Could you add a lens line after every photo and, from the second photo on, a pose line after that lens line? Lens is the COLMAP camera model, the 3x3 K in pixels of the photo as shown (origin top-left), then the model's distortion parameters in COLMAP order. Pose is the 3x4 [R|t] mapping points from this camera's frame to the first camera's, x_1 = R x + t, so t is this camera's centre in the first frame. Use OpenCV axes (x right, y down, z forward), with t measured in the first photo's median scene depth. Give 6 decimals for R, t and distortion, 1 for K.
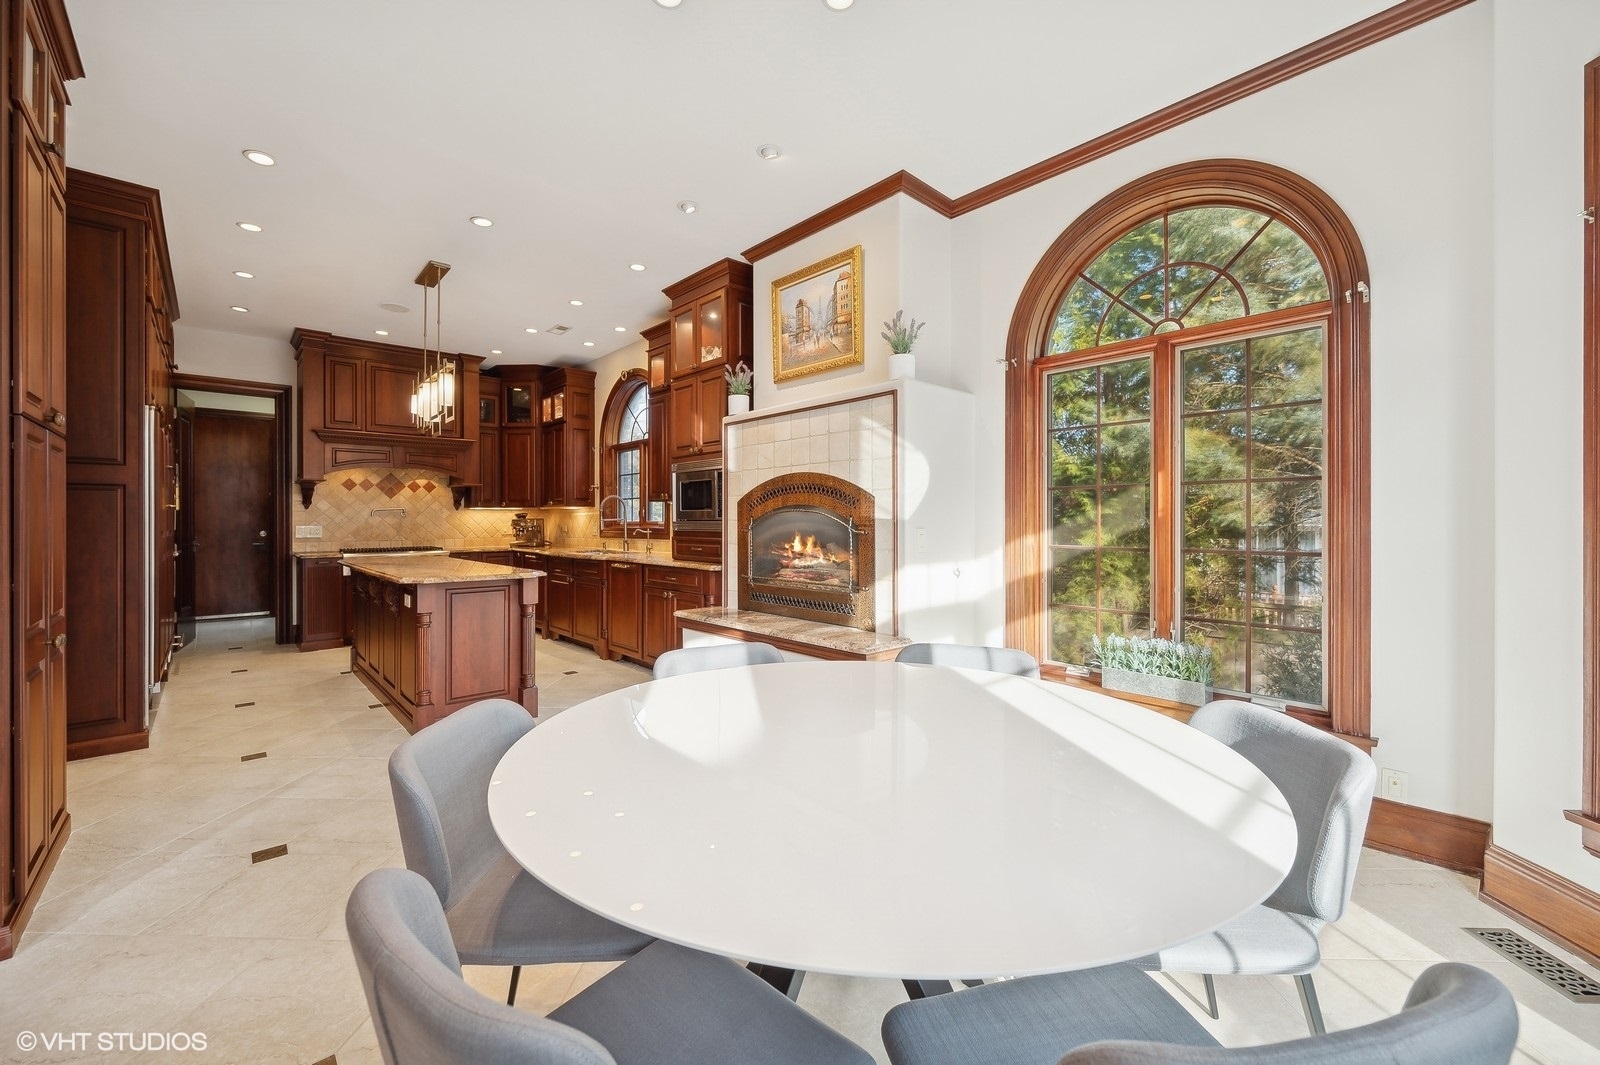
lens RADIAL K [[638.2, 0, 803.7], [0, 638.2, 525.5], [0, 0, 1]] dist [-0.002075, -0.000069]
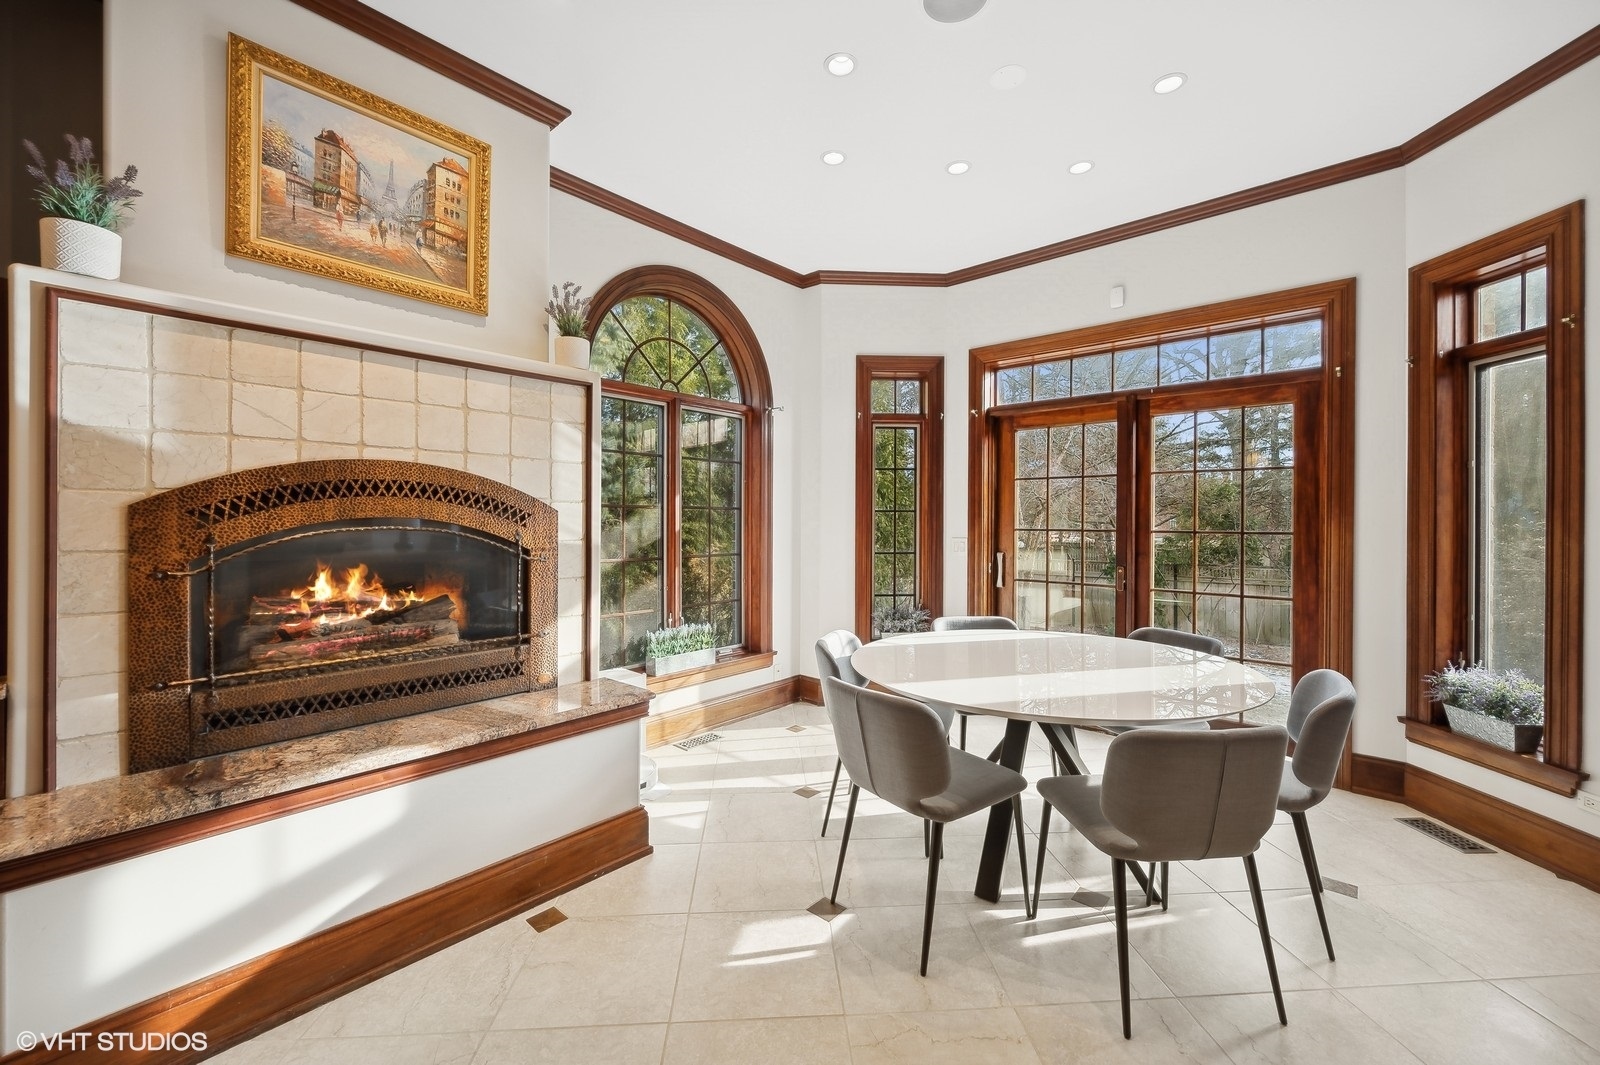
lens RADIAL K [[632.4, 0, 803.0], [0, 632.4, 517.5], [0, 0, 1]] dist [-0.000409, 0.000004]
pose [[-0.098759, -0.011742, 0.995042, -0.579636], [-0.014391, 0.999843, 0.010371, -0.041062], [-0.995007, -0.013295, -0.098912, 0.656128]]
